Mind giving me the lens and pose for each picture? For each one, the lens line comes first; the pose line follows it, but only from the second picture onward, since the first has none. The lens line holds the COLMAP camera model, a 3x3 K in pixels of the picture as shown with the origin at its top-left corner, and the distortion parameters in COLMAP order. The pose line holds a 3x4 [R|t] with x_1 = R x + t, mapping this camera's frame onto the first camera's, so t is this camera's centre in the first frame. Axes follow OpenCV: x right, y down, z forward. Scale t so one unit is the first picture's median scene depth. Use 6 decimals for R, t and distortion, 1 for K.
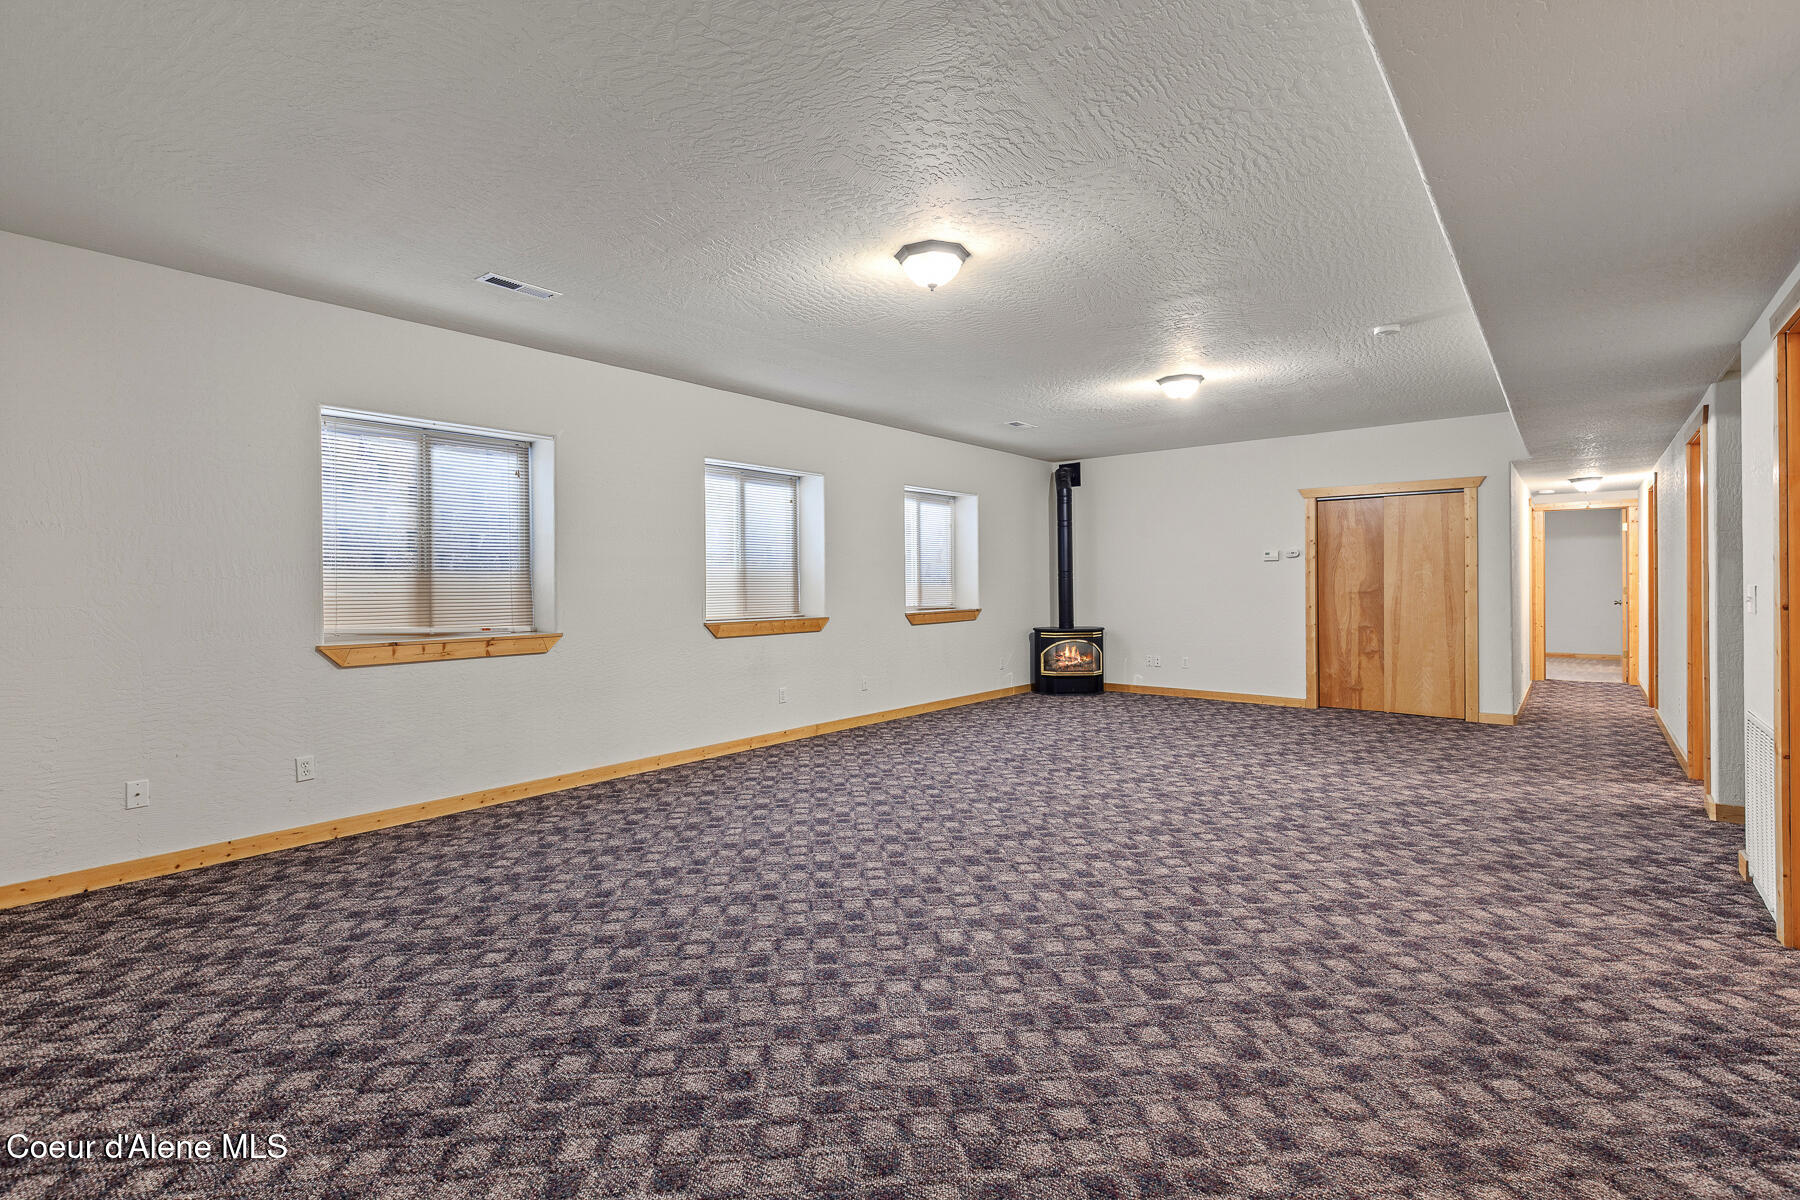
lens RADIAL K [[810.7, 0, 904.2], [0, 810.7, 597.2], [0, 0, 1]] dist [0.000427, 0.000314]
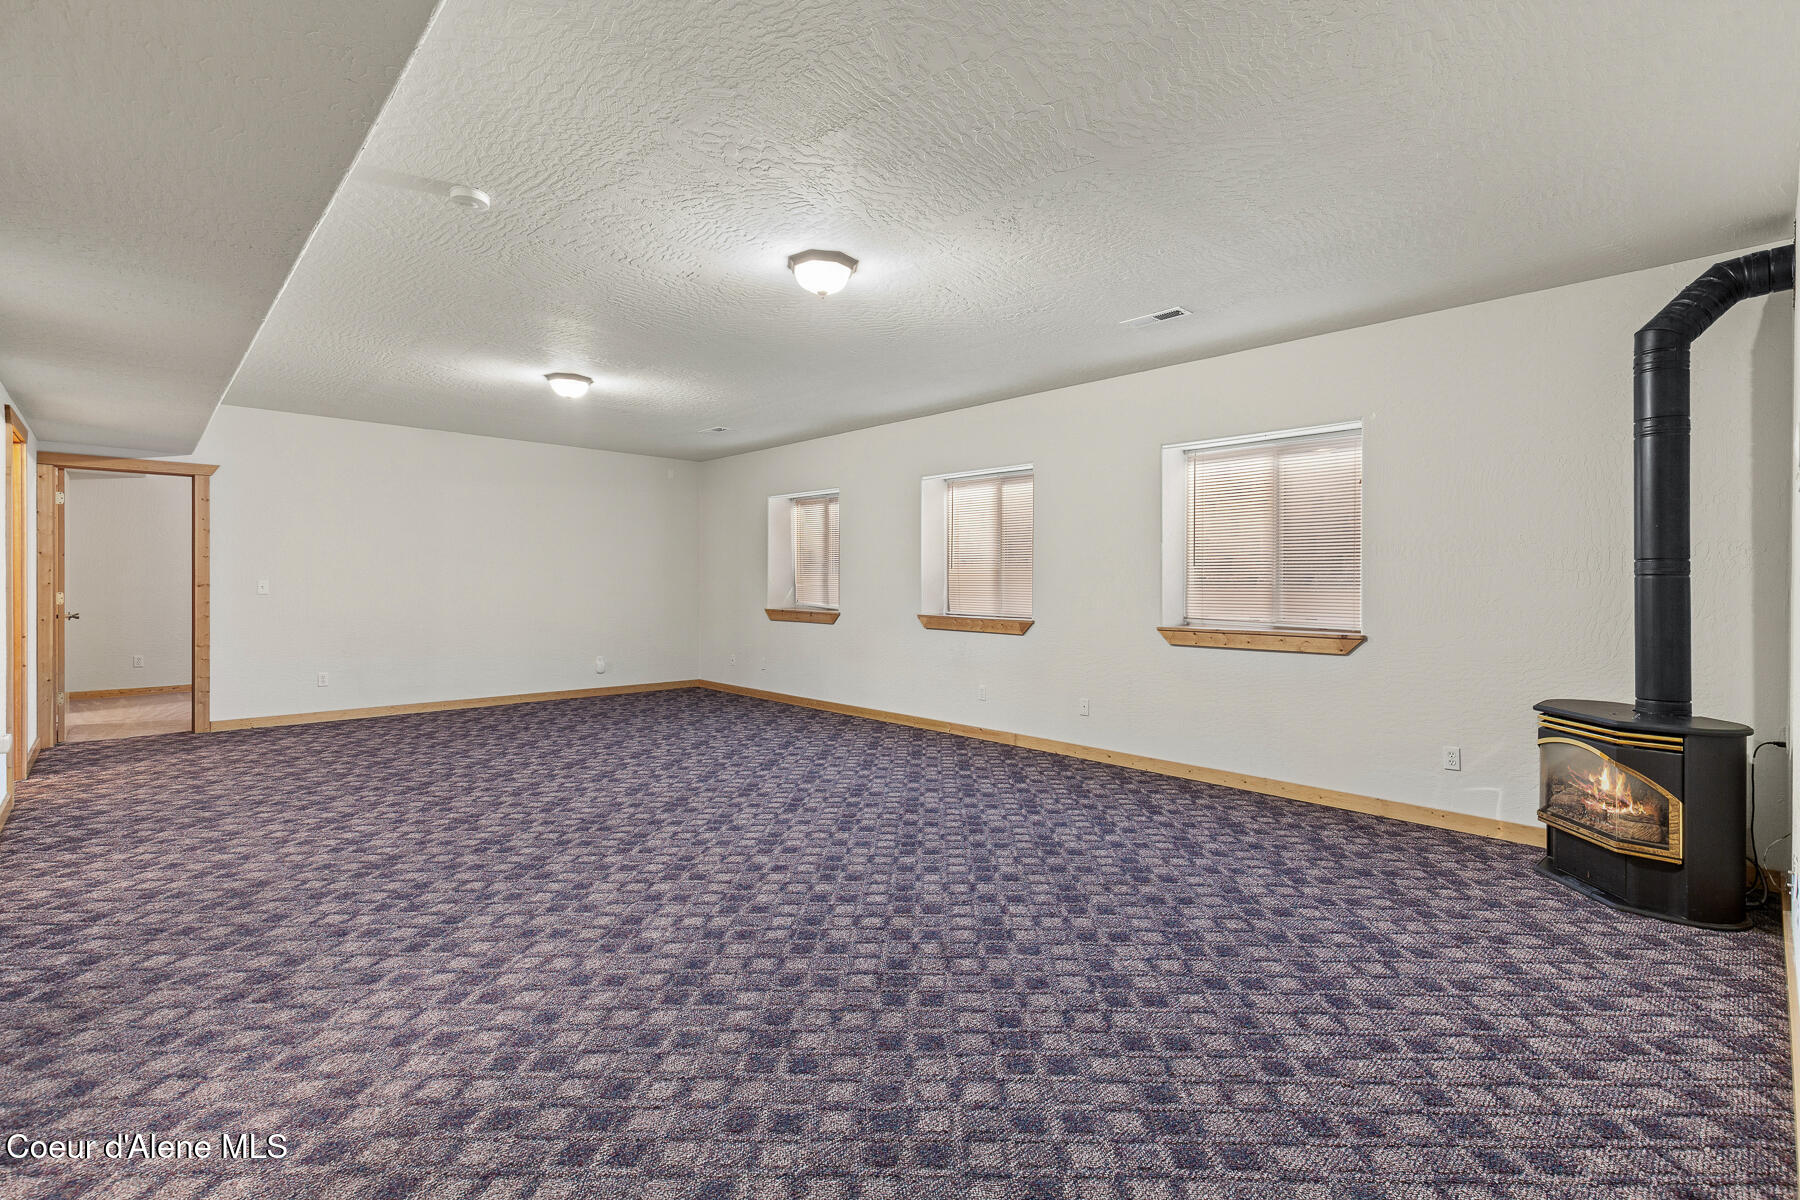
lens RADIAL K [[810.7, 0, 904.4], [0, 810.7, 580.5], [0, 0, 1]] dist [0.000427, 0.000314]
pose [[-0.114039, 0.005647, -0.993460, 1.054327], [-0.029083, 0.999536, 0.009020, -0.032467], [0.993051, 0.029922, -0.113822, 1.236633]]
